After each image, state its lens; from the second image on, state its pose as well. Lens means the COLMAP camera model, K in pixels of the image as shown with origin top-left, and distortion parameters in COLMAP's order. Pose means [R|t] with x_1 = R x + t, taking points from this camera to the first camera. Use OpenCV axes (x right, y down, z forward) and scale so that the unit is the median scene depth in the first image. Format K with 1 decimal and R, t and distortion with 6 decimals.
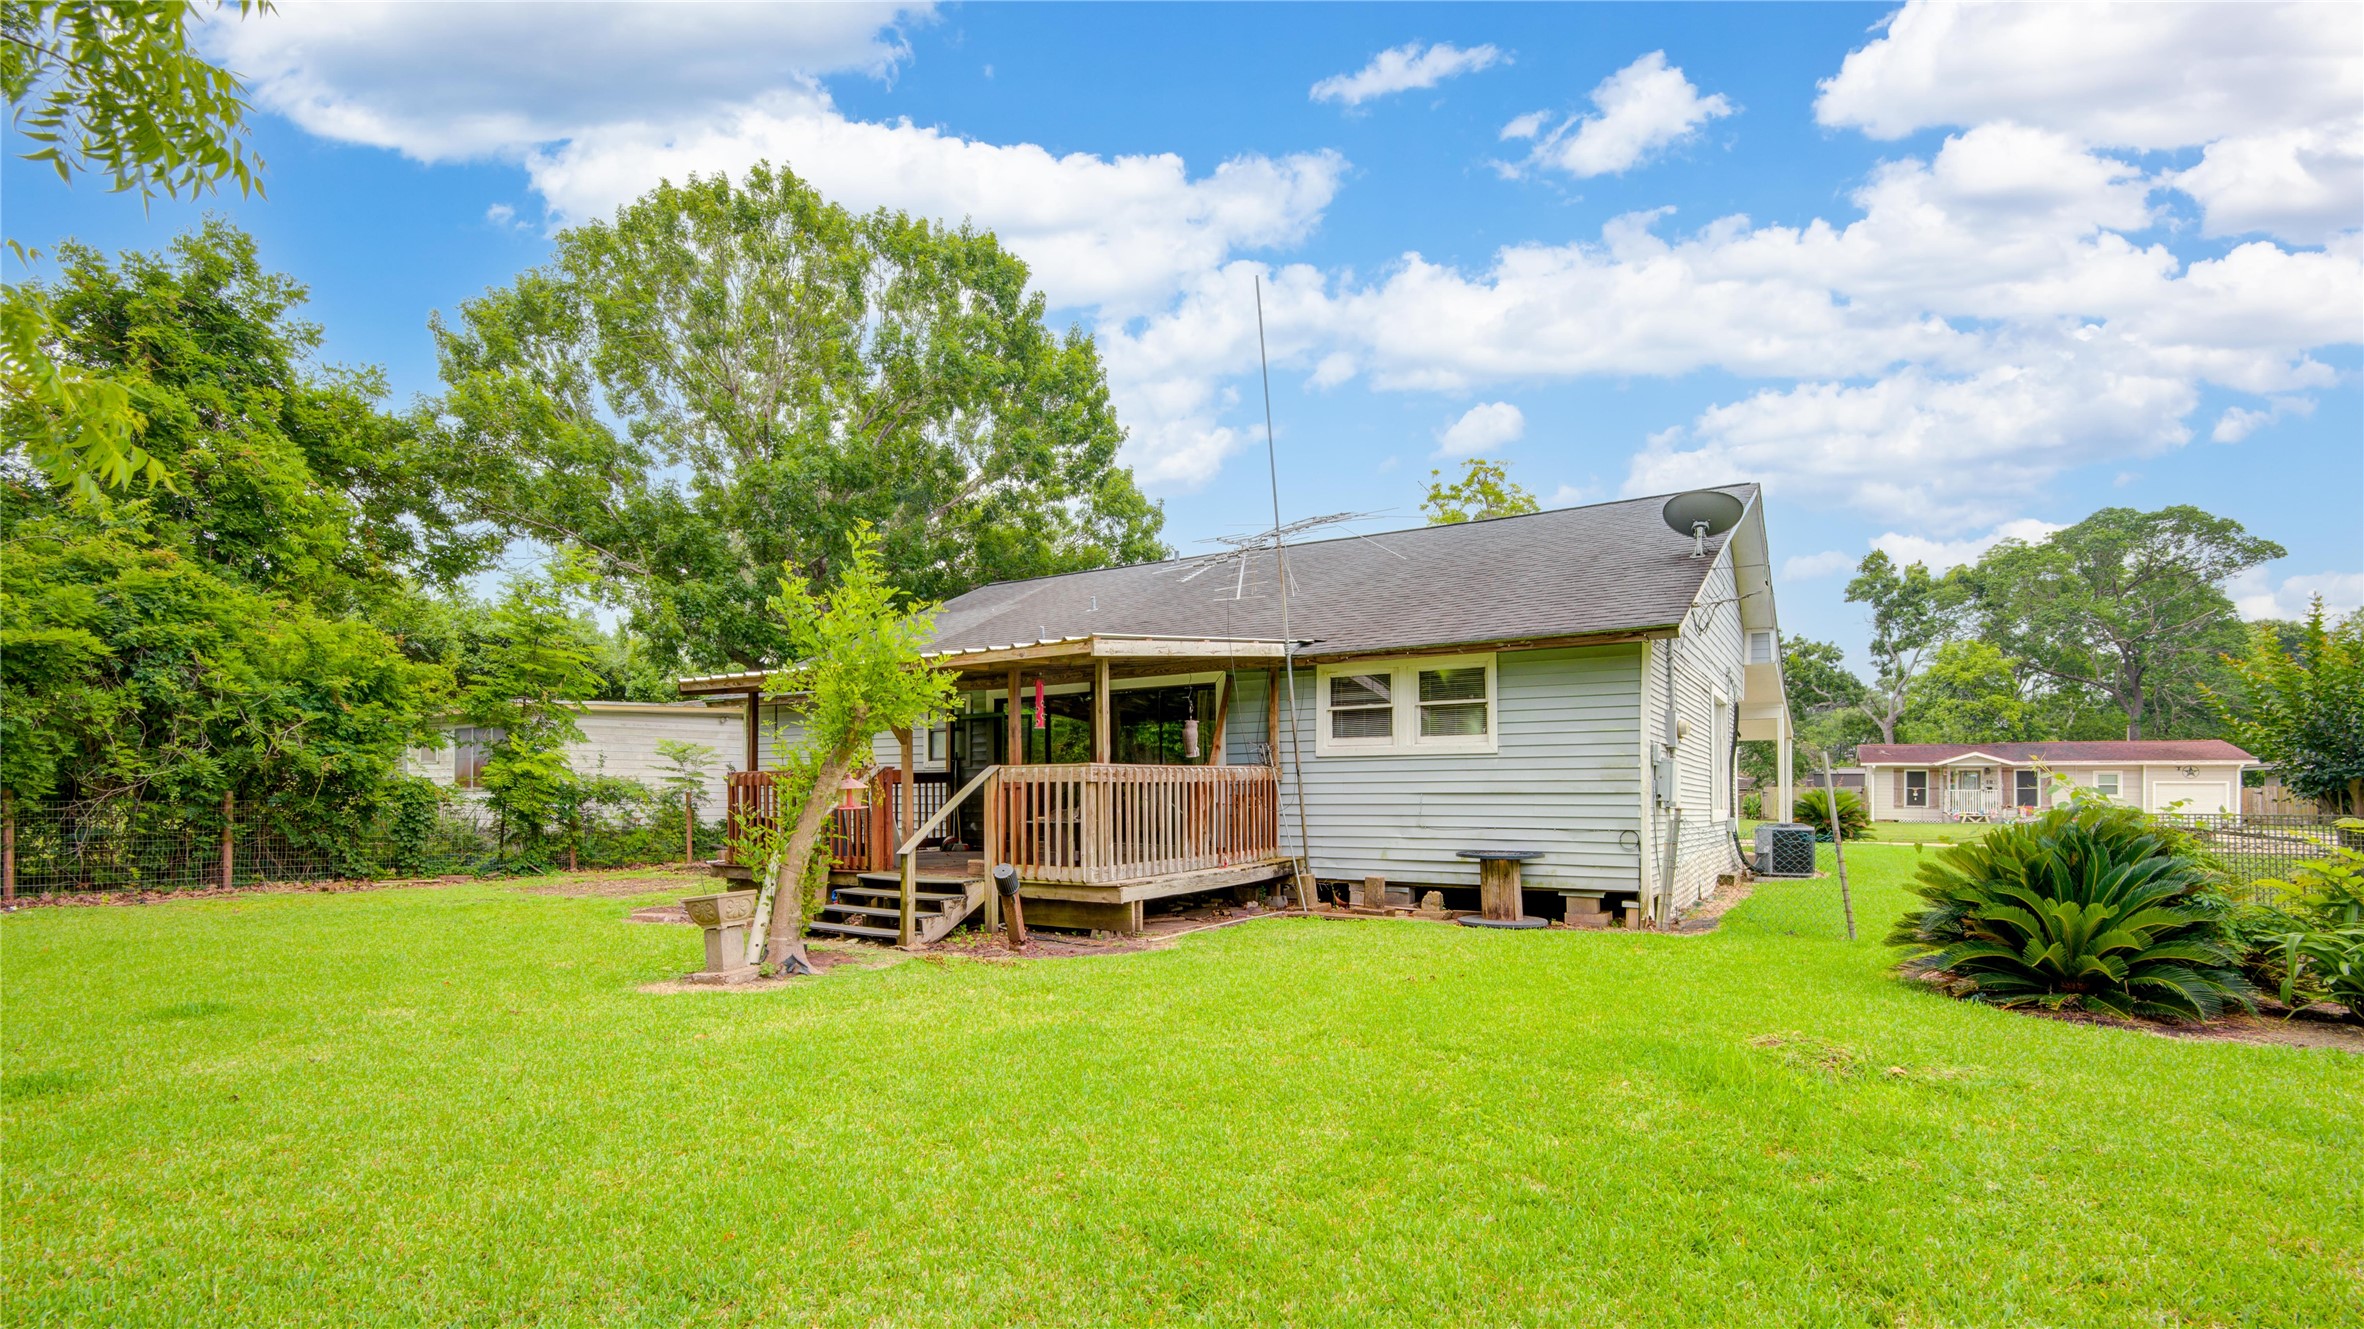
lens RADIAL K [[1098.0, 0, 1182.6], [0, 1098.0, 772.3], [0, 0, 1]] dist [-0.000715, -0.000539]
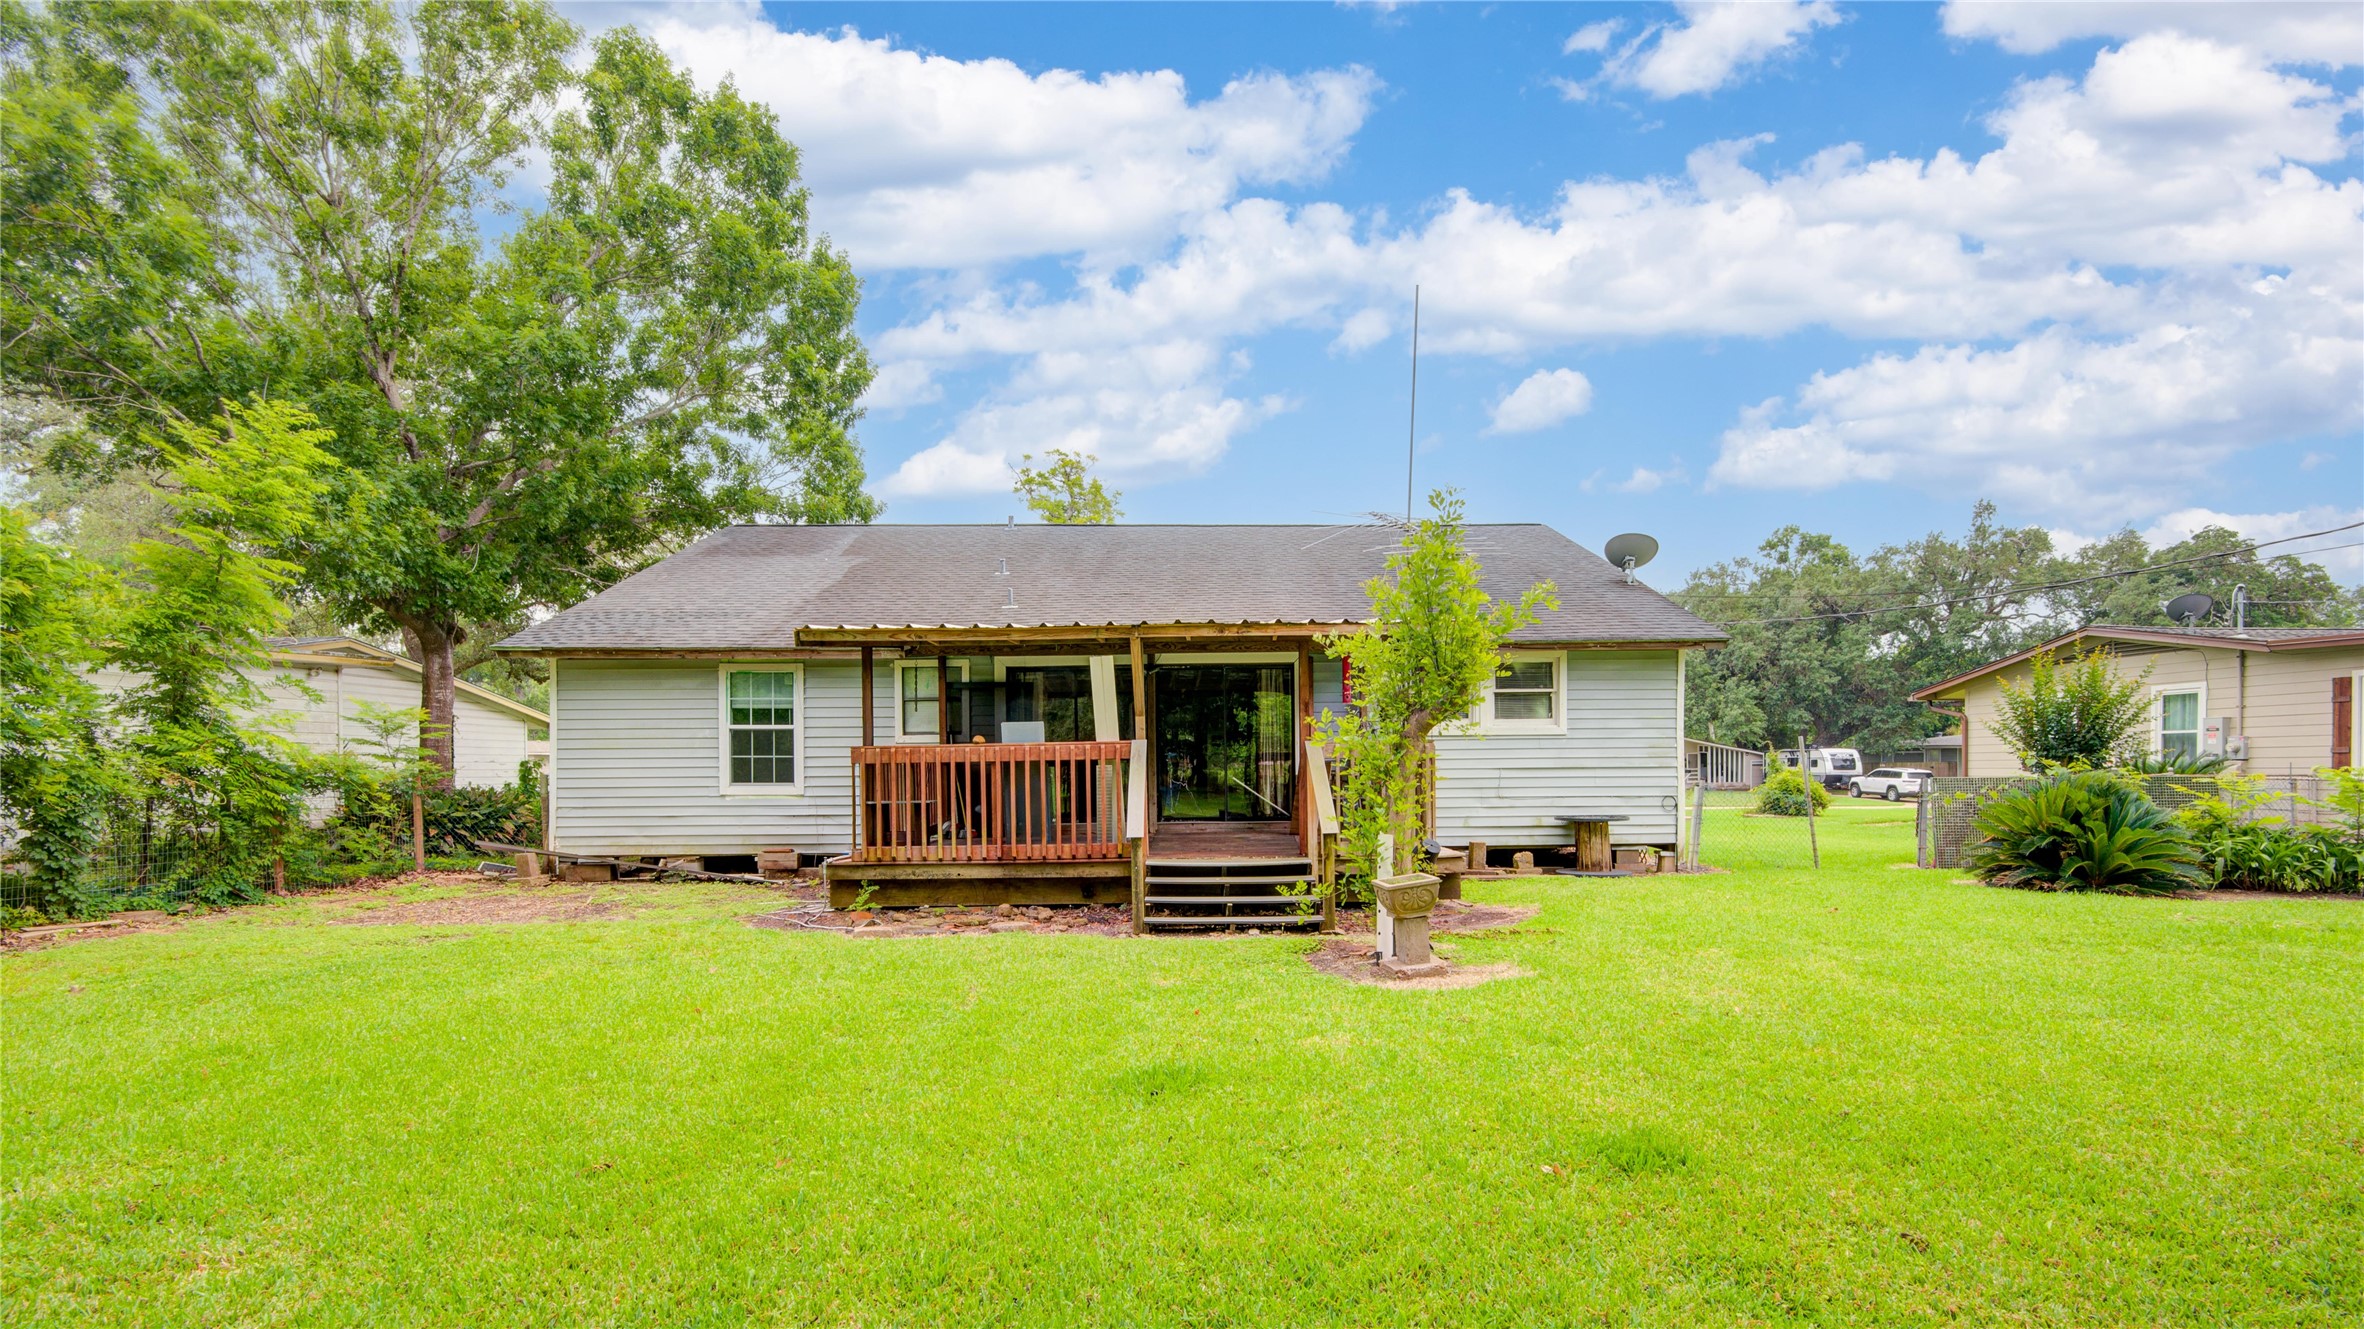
lens RADIAL K [[1098.0, 0, 1182.6], [0, 1098.0, 772.3], [0, 0, 1]] dist [-0.000715, -0.000539]
pose [[0.846329, -0.008833, 0.532588, -0.685105], [-0.000630, 0.999845, 0.017583, 0.003085], [-0.532661, -0.015216, 0.846192, 0.201577]]
